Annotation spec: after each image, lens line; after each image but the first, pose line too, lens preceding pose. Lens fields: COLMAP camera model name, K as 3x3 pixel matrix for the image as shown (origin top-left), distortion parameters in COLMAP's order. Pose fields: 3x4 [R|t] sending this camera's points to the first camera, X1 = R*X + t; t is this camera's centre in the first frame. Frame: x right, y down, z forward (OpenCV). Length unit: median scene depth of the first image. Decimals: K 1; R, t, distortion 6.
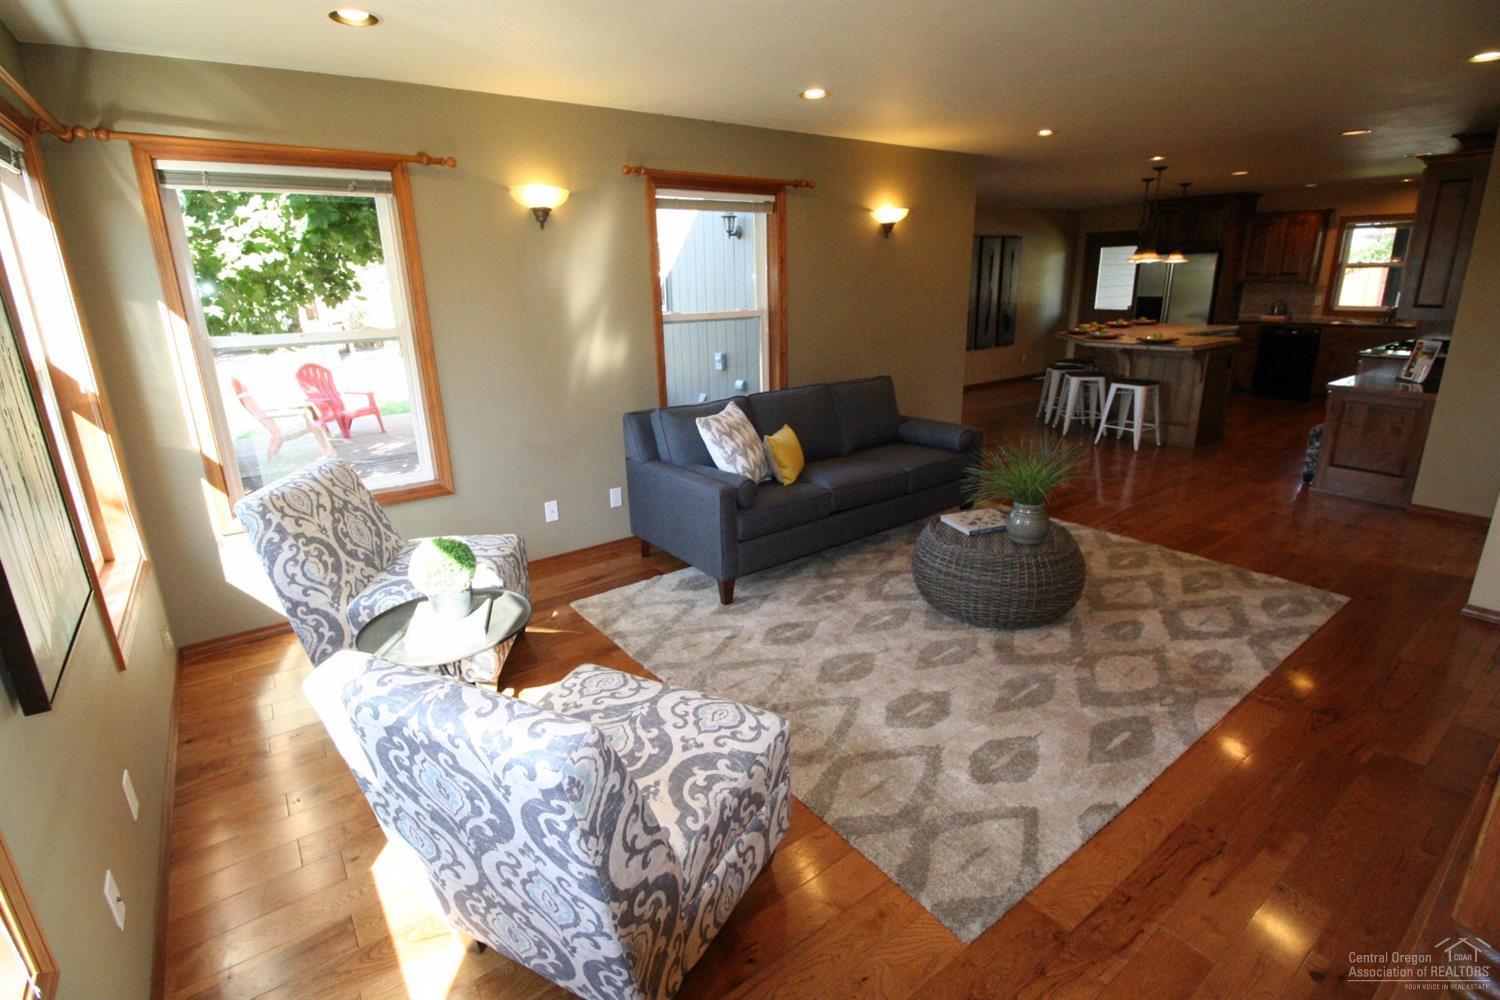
lens RADIAL K [[711.4, 0, 749.0], [0, 711.4, 502.8], [0, 0, 1]] dist [-0.002947, -0.000686]
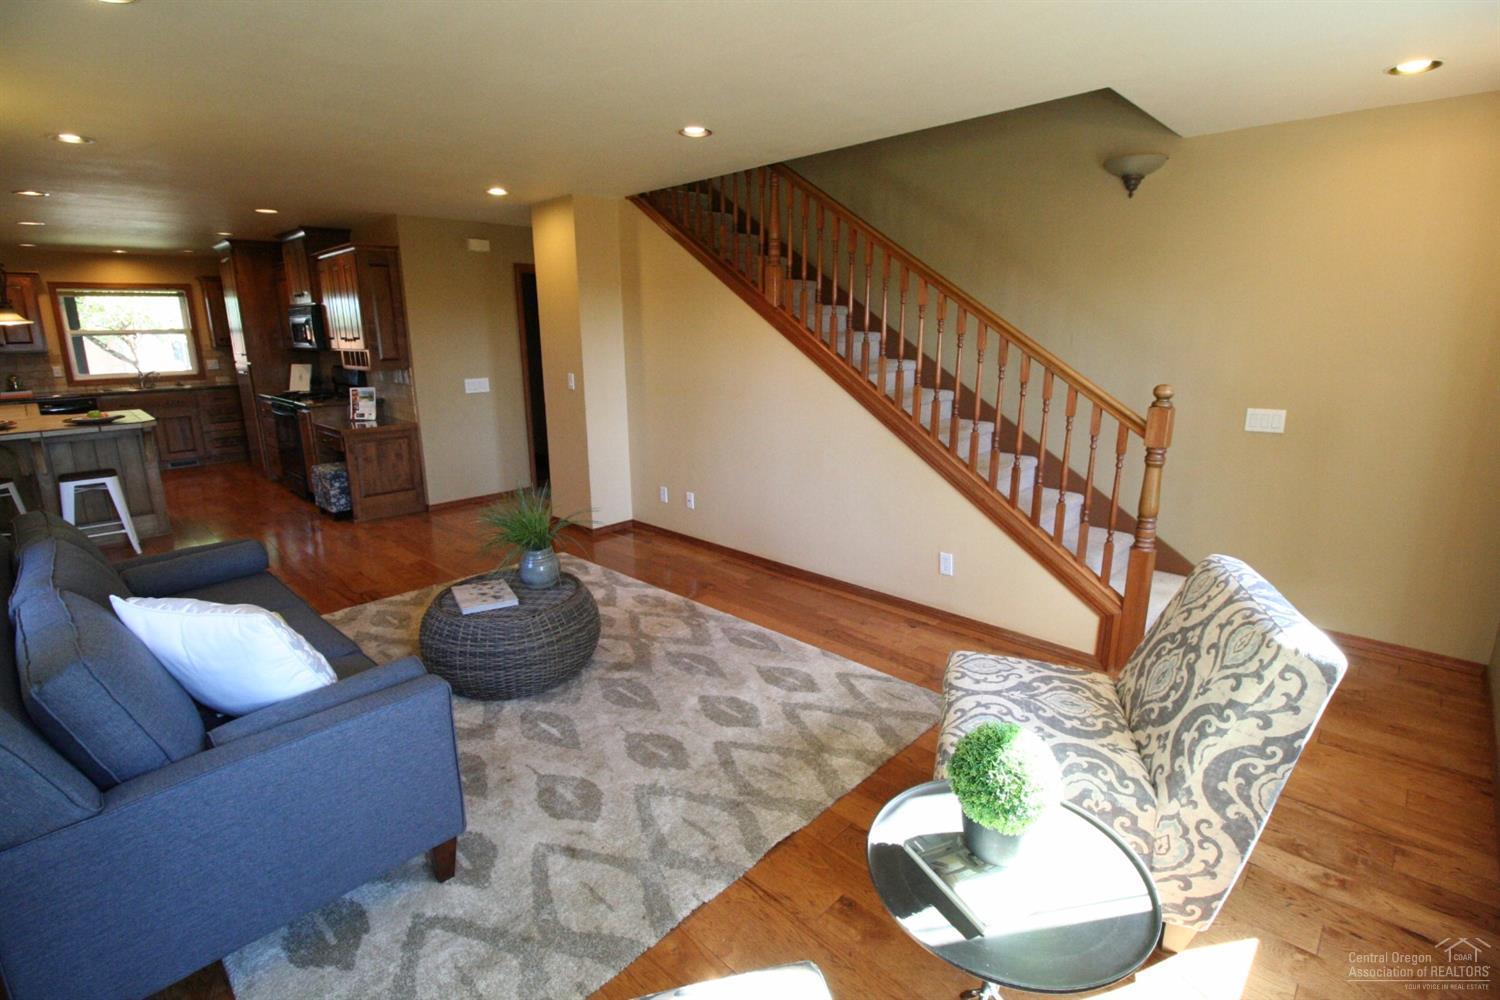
lens RADIAL K [[711.4, 0, 751.1], [0, 711.4, 501.7], [0, 0, 1]] dist [-0.002947, -0.000686]
pose [[-0.166798, -0.217283, 0.961752, -0.667851], [0.314618, 0.912698, 0.260765, -0.248030], [-0.934448, 0.346080, -0.083875, 0.846827]]
